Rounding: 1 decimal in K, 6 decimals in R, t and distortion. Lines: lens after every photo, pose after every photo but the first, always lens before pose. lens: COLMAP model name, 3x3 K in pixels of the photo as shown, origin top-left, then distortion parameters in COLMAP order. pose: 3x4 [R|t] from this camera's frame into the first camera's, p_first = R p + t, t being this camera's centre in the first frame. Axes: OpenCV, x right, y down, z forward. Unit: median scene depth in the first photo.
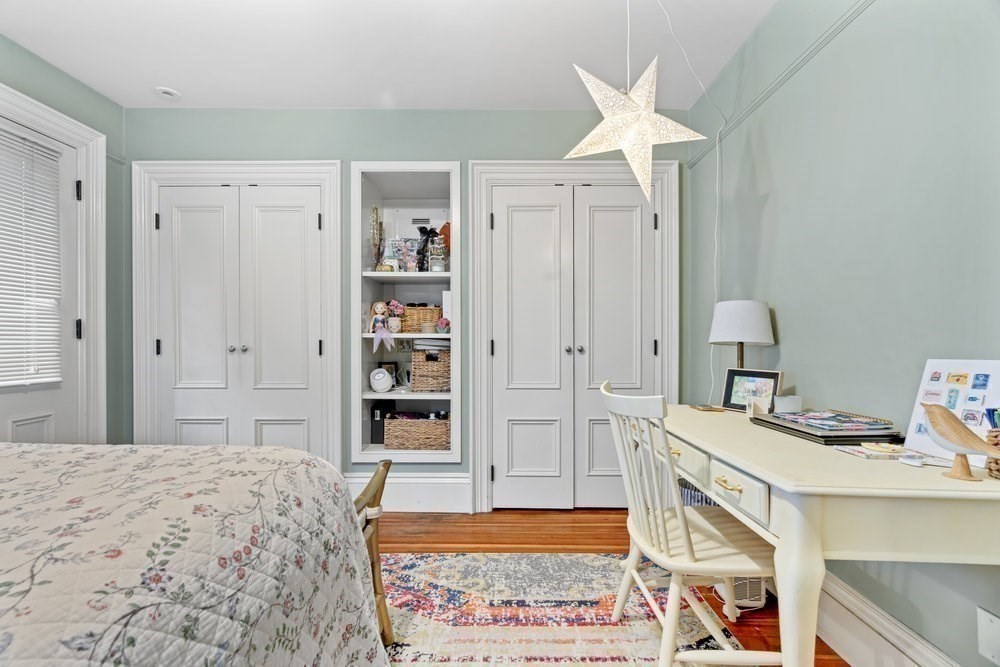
lens RADIAL K [[449.7, 0, 499.8], [0, 449.7, 339.8], [0, 0, 1]] dist [-0.008324, 0.000077]
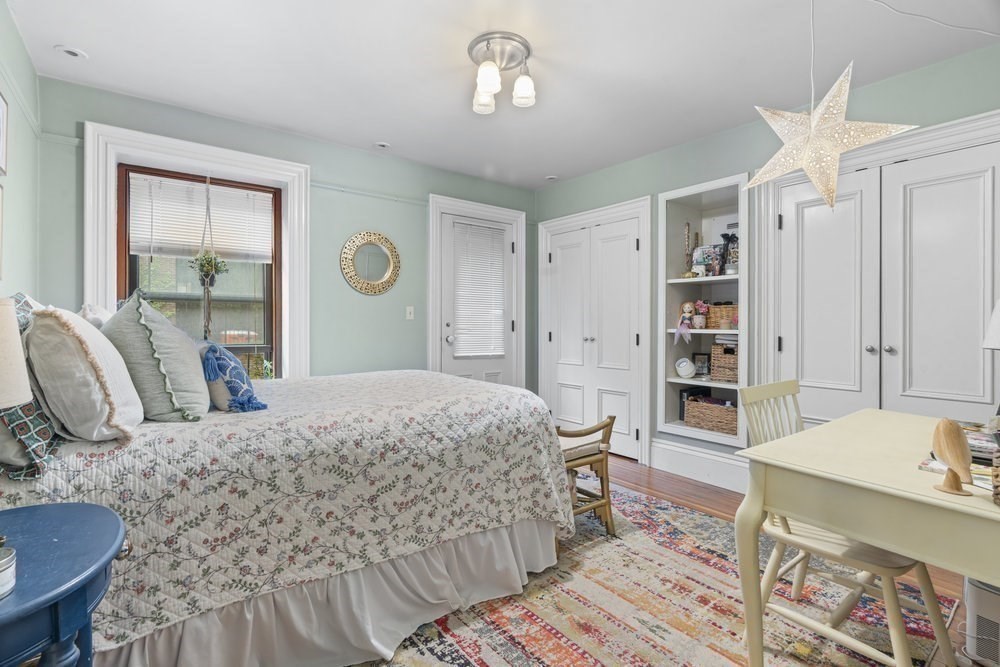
lens RADIAL K [[463.6, 0, 501.4], [0, 463.6, 324.7], [0, 0, 1]] dist [0.000641, 0.000200]
pose [[0.620378, 0.002014, -0.784301, 0.422815], [-0.005092, 0.999986, -0.001459, -0.022401], [0.784287, 0.004899, 0.620379, -0.162026]]
